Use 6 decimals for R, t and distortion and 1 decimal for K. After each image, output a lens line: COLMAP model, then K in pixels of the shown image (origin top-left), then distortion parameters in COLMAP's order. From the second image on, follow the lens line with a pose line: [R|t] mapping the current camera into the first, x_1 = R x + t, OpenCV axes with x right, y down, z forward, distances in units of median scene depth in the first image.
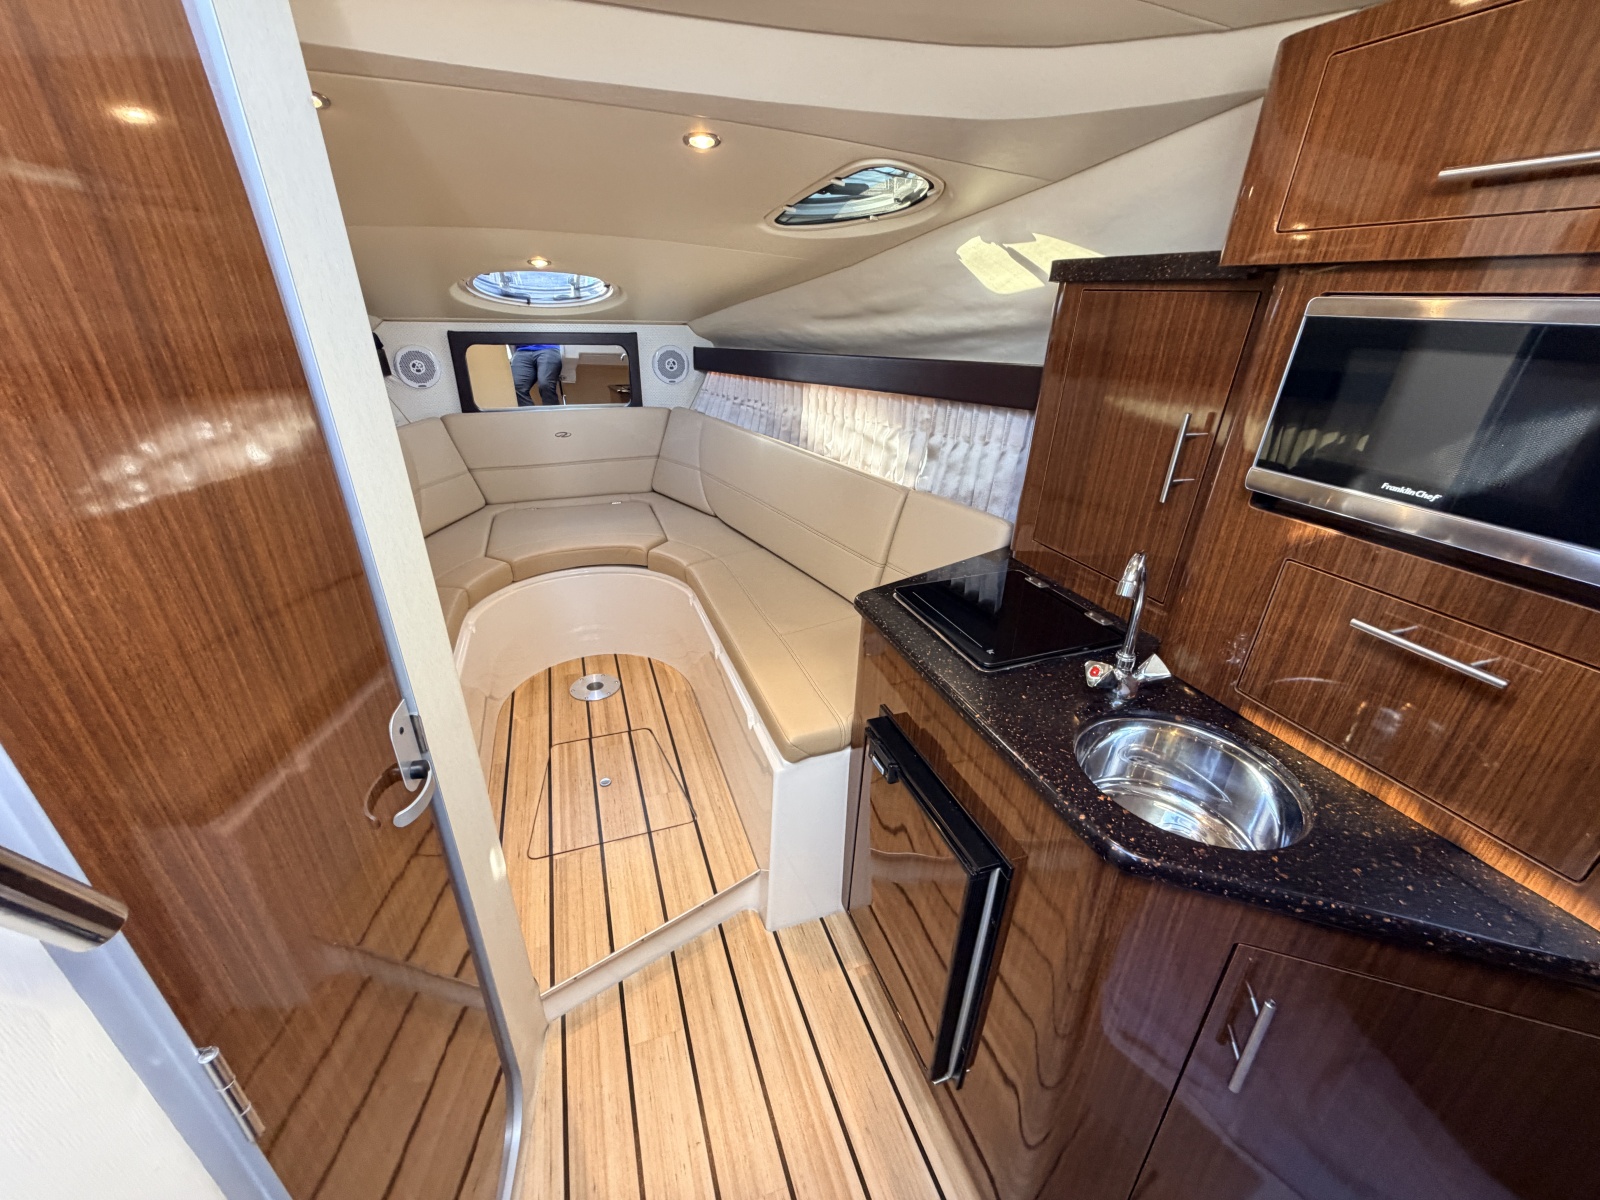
lens RADIAL K [[636.7, 0, 793.2], [0, 636.7, 604.6], [0, 0, 1]] dist [-0.001958, -0.000080]
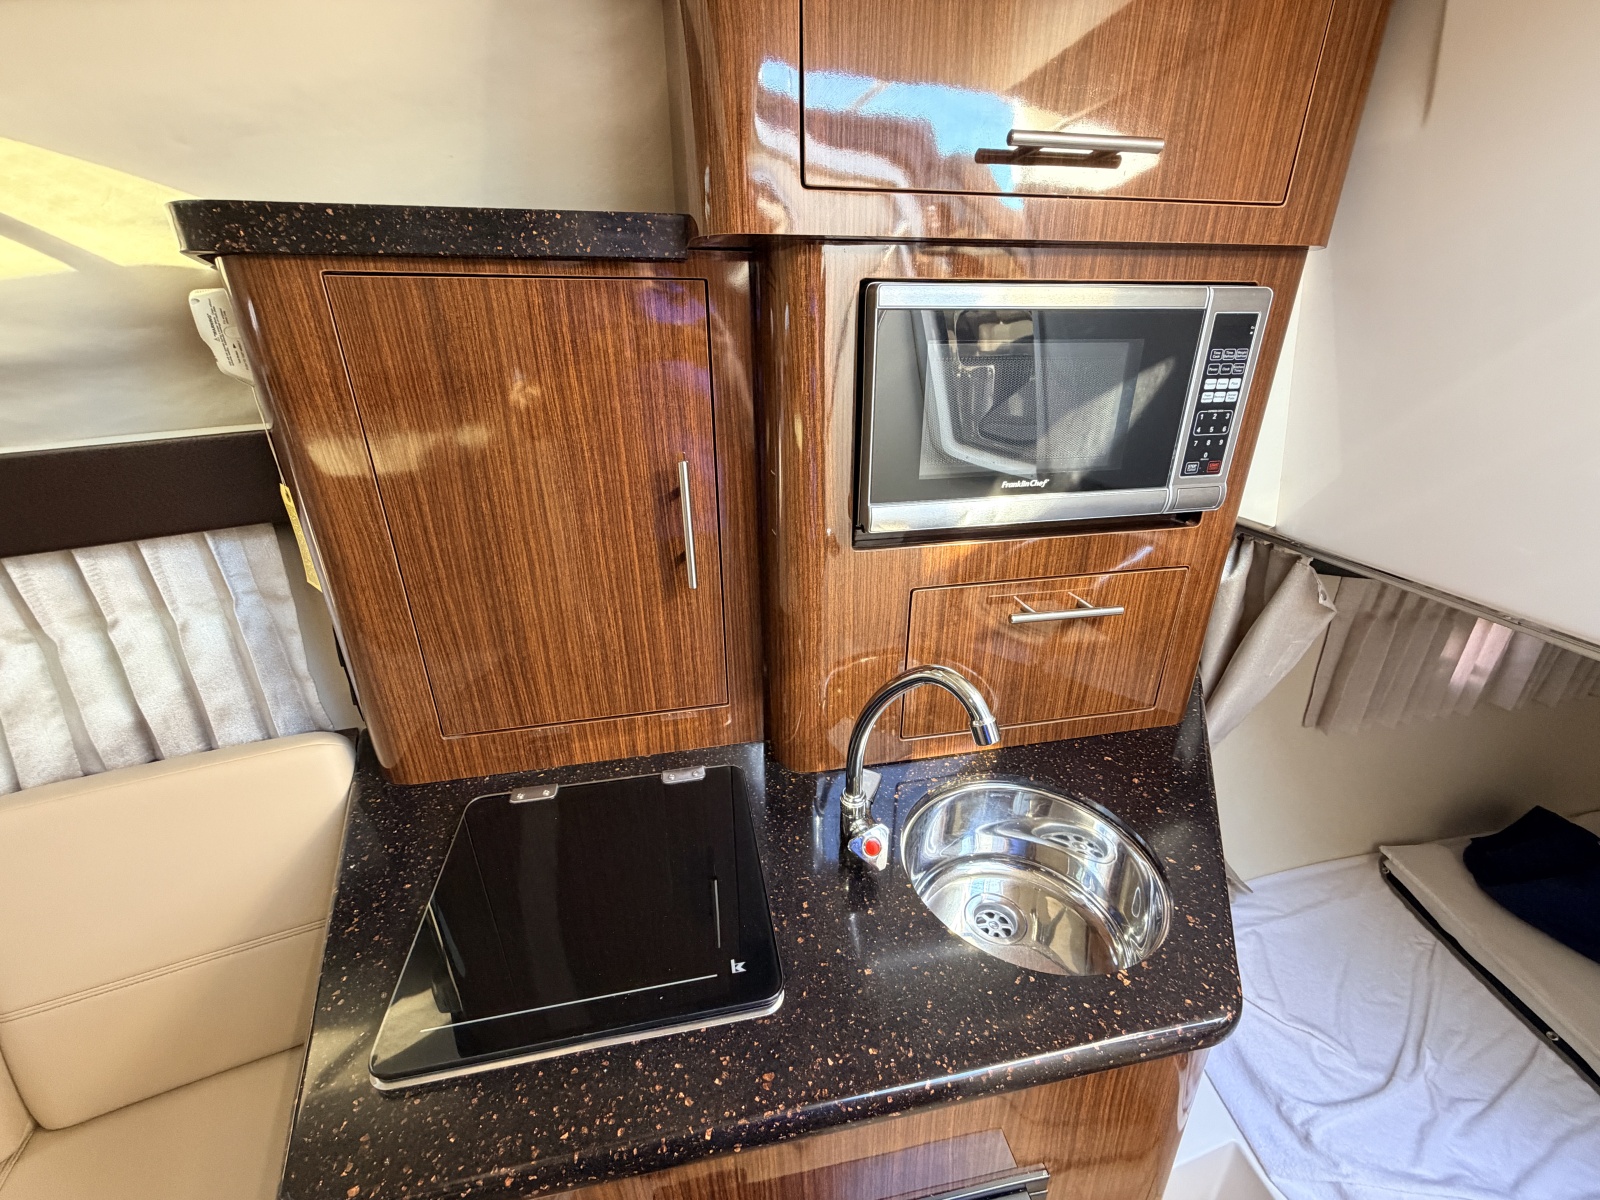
lens RADIAL K [[654.2, 0, 800.0], [0, 654.2, 600.0], [0, 0, 1]] dist [-0.002295, -0.000190]
pose [[0.131662, -0.424826, 0.895649, -0.041760], [0.431777, 0.837881, 0.333953, -0.357155], [-0.892319, 0.342752, 0.293748, 0.744648]]
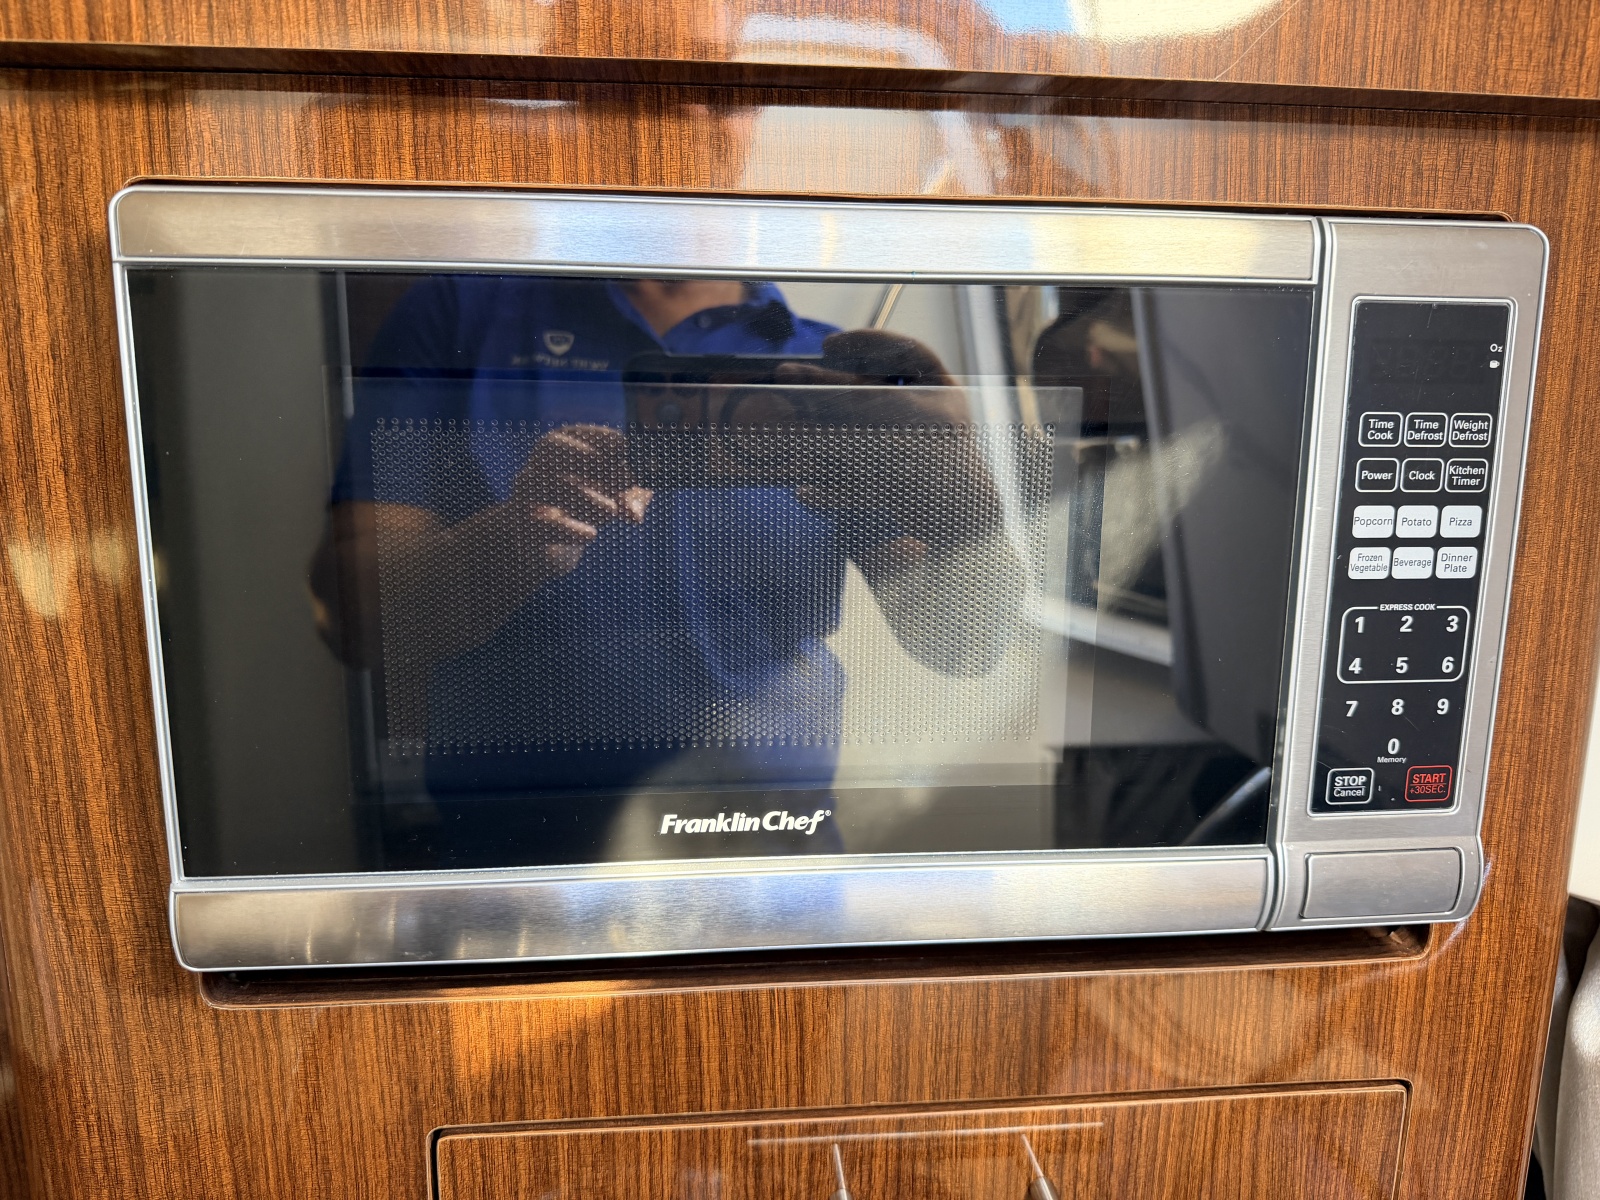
lens RADIAL K [[1140.8, 0, 795.7], [0, 1140.8, 599.5], [0, 0, 1]] dist [-0.006450, 0.001326]
pose [[0.241211, -0.202050, 0.949206, 0.341450], [0.412693, 0.906599, 0.088108, -0.213701], [-0.878352, 0.370478, 0.302066, 0.540060]]
